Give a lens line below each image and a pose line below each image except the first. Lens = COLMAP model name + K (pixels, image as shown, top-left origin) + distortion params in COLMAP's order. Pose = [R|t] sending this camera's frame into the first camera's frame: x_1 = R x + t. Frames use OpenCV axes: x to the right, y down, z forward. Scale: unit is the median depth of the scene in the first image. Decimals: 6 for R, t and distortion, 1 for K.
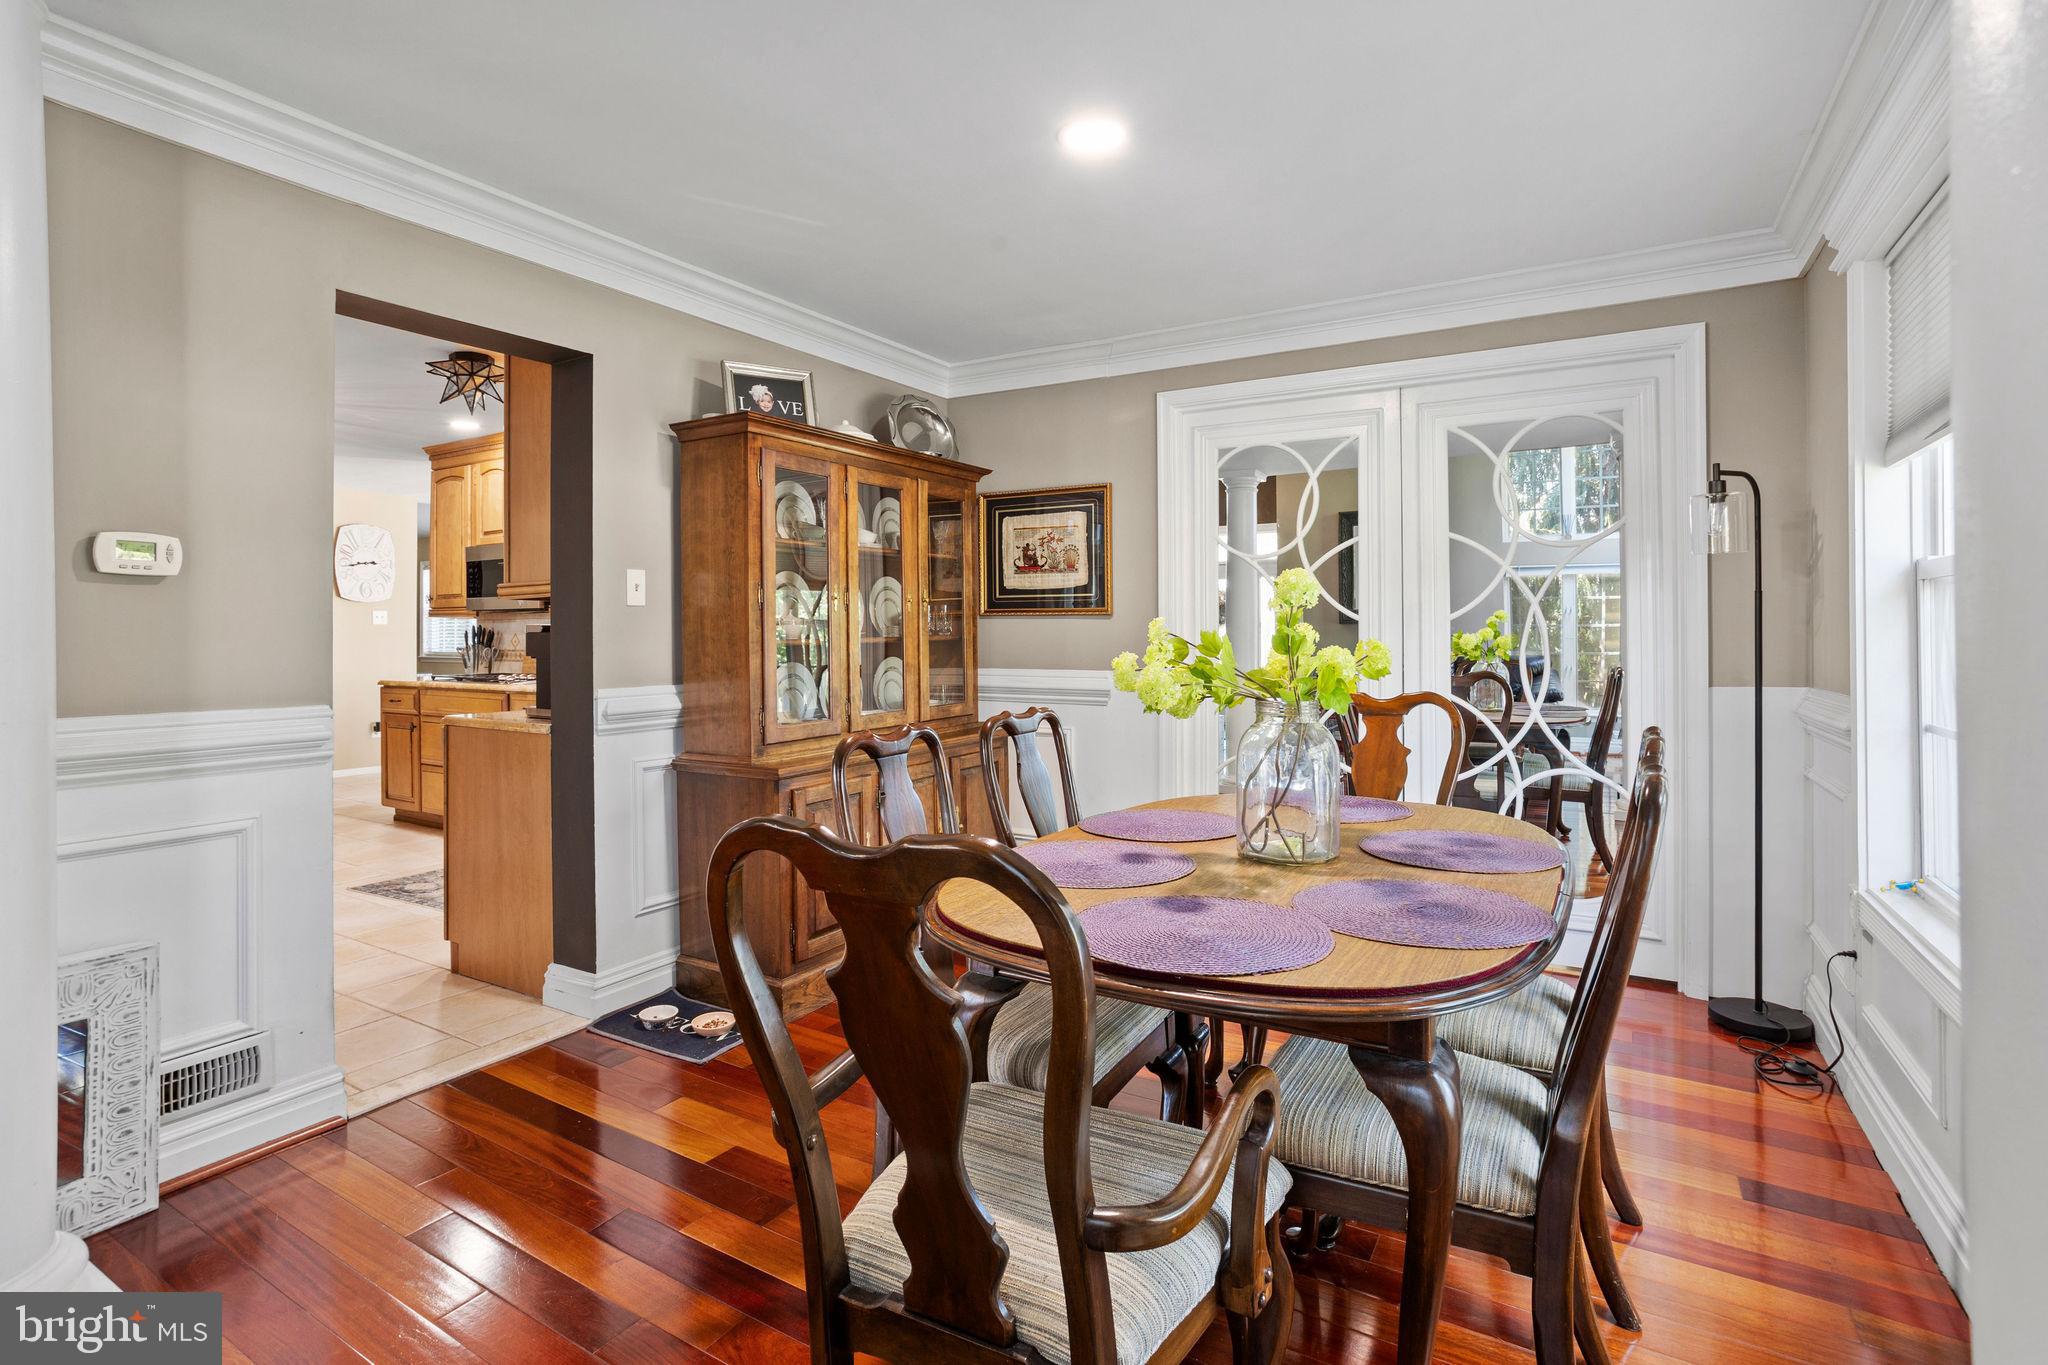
lens RADIAL K [[996.8, 0, 1005.0], [0, 996.8, 644.6], [0, 0, 1]] dist [-0.046316, 0.029414]
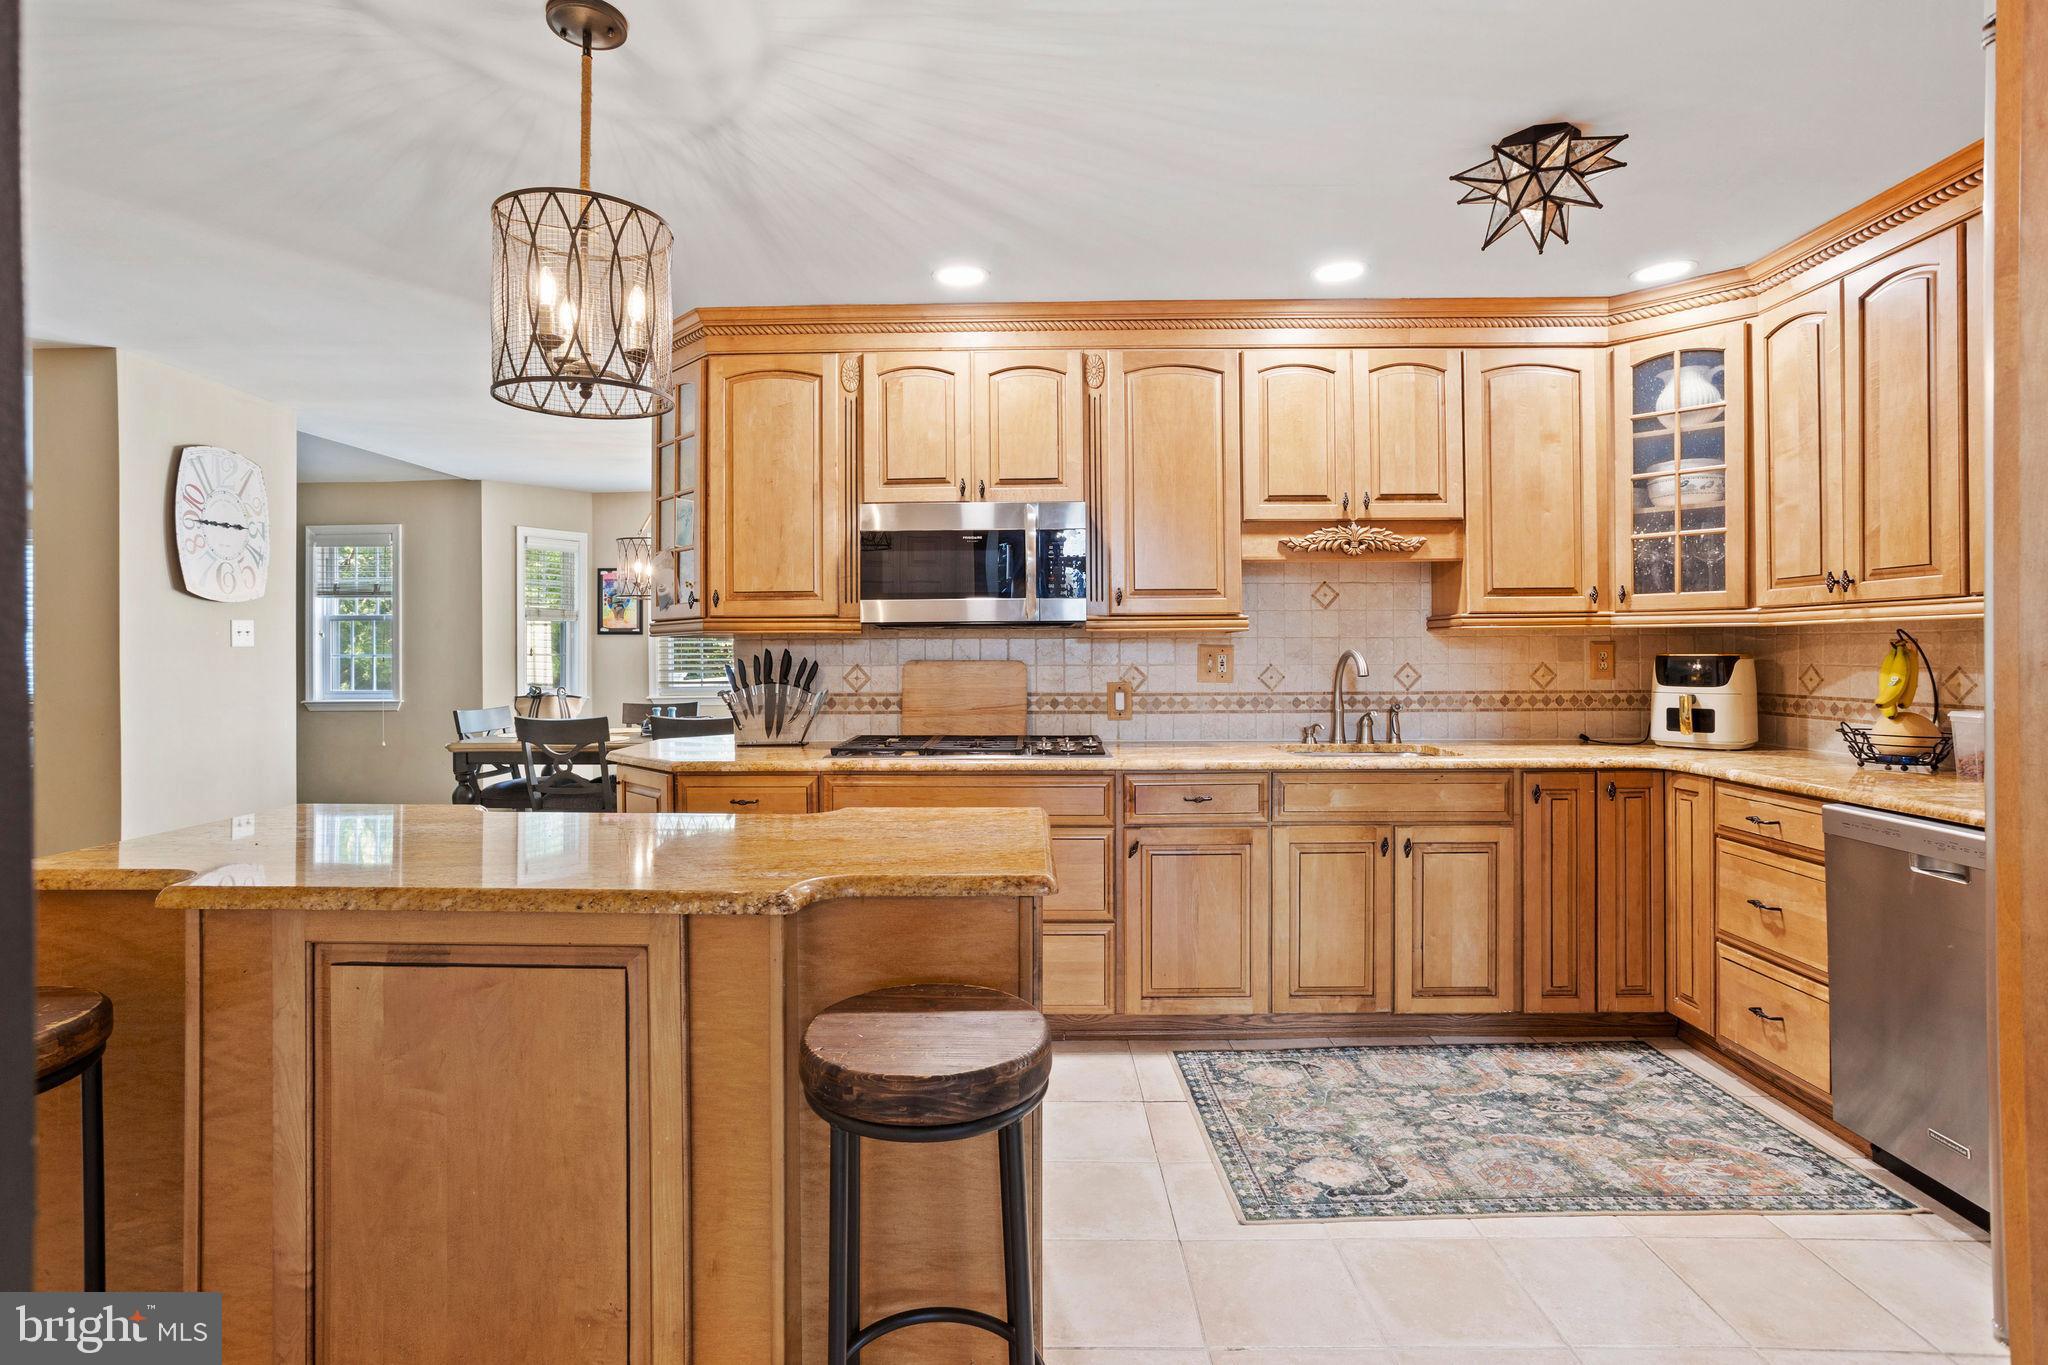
lens RADIAL K [[985.2, 0, 1006.5], [0, 985.2, 650.6], [0, 0, 1]] dist [-0.059923, 0.039456]
pose [[0.864935, -0.005418, 0.501855, -0.727594], [0.010403, 0.999920, -0.007133, -0.014442], [-0.501777, 0.011391, 0.864922, 0.486859]]
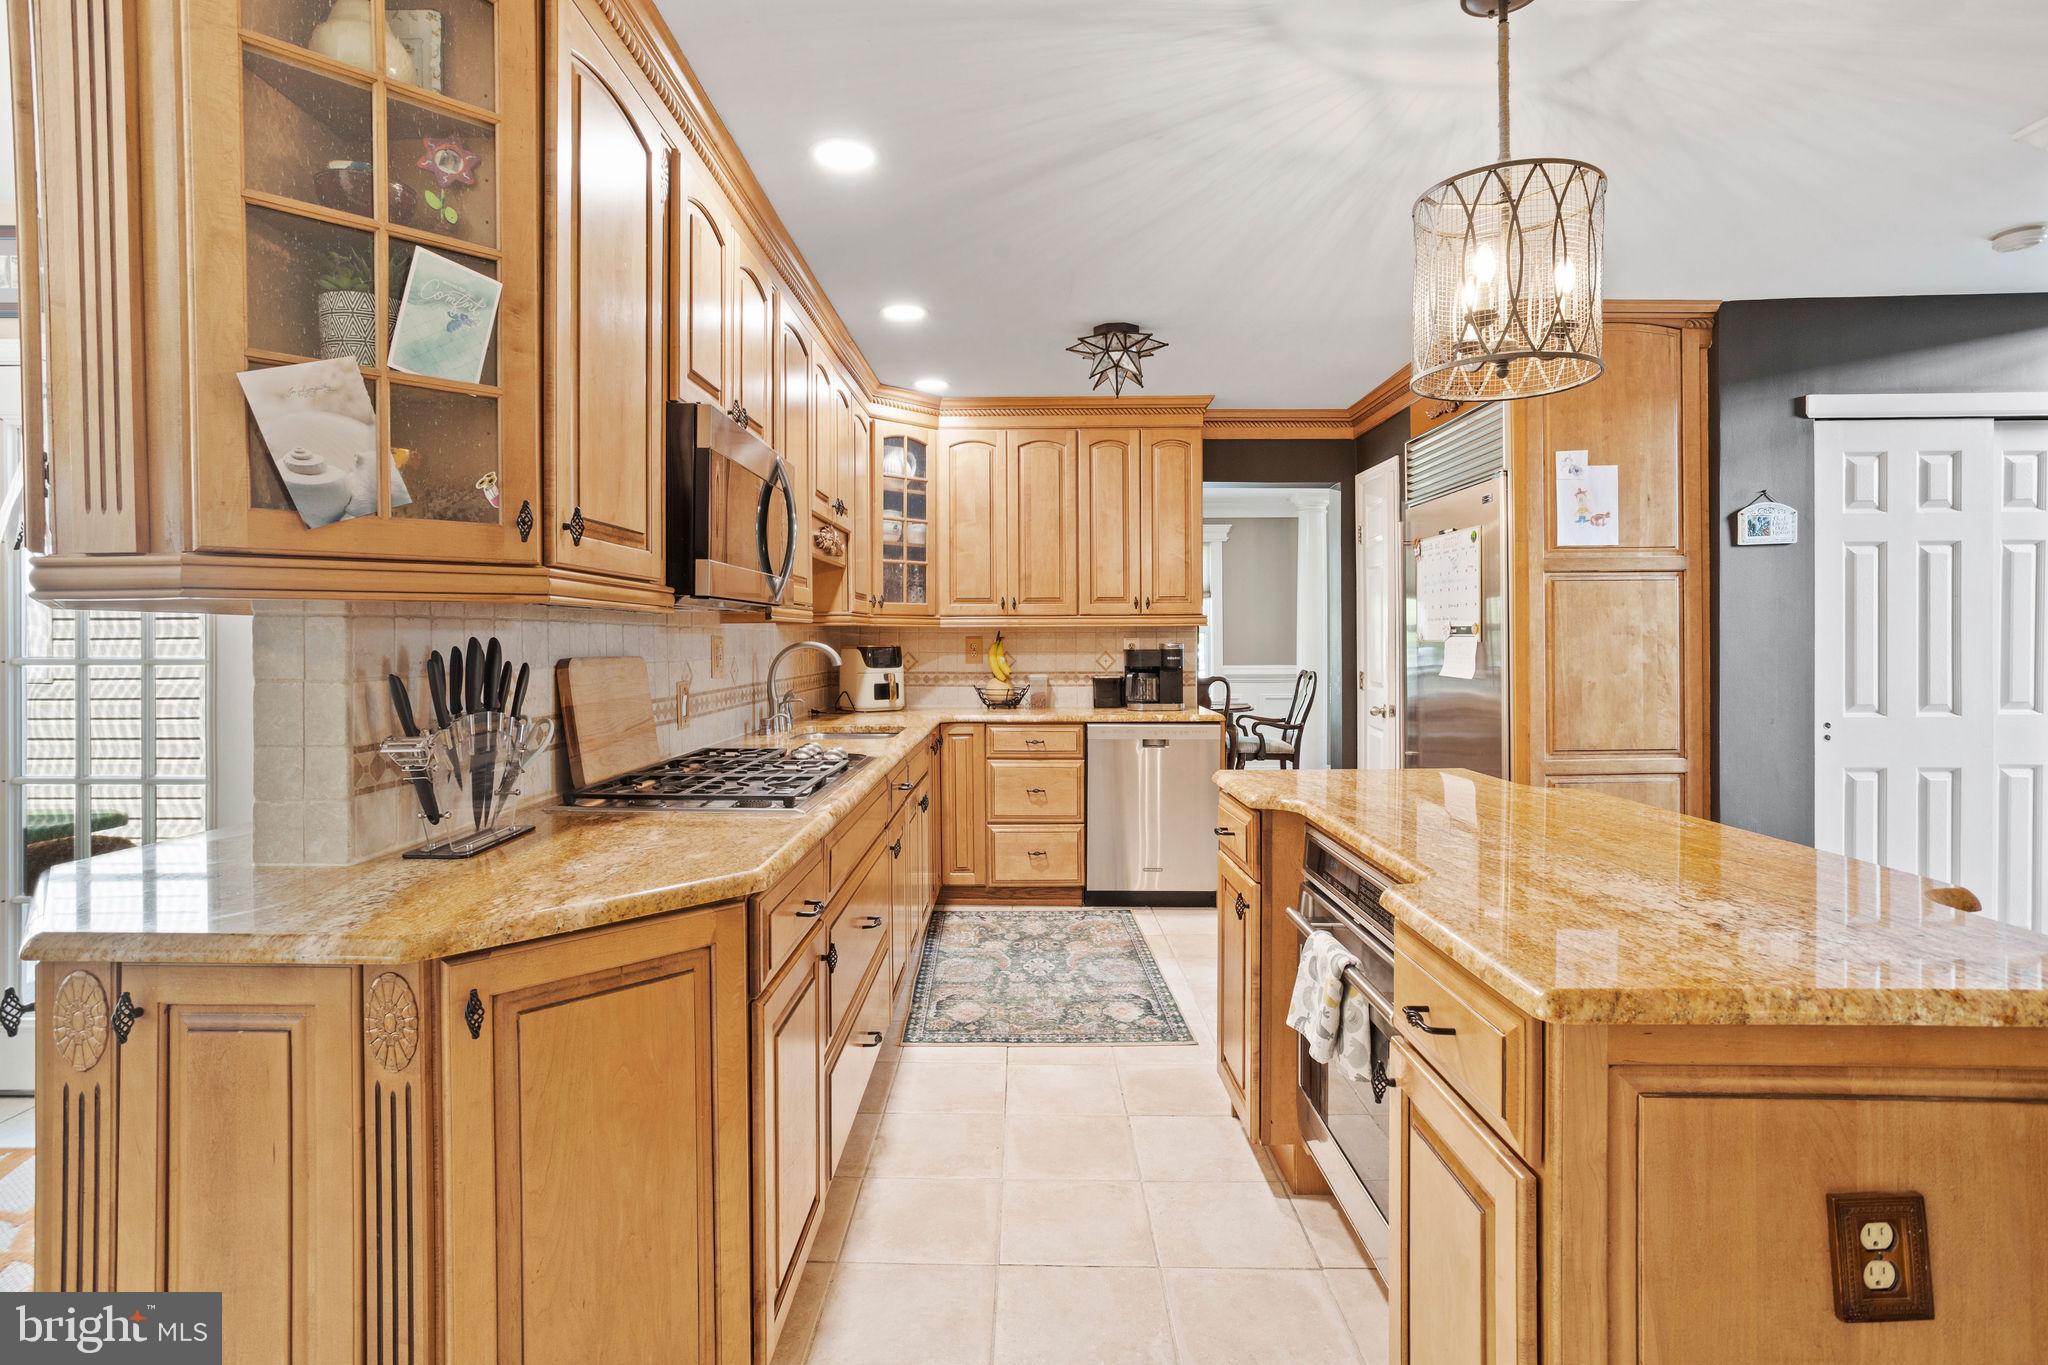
lens RADIAL K [[996.8, 0, 1005.0], [0, 996.8, 644.6], [0, 0, 1]] dist [-0.046316, 0.029414]
pose [[-0.500926, -0.004107, 0.865481, -0.861639], [0.009864, 0.999897, 0.010454, -0.020193], [-0.865434, 0.013774, -0.500833, 1.054208]]
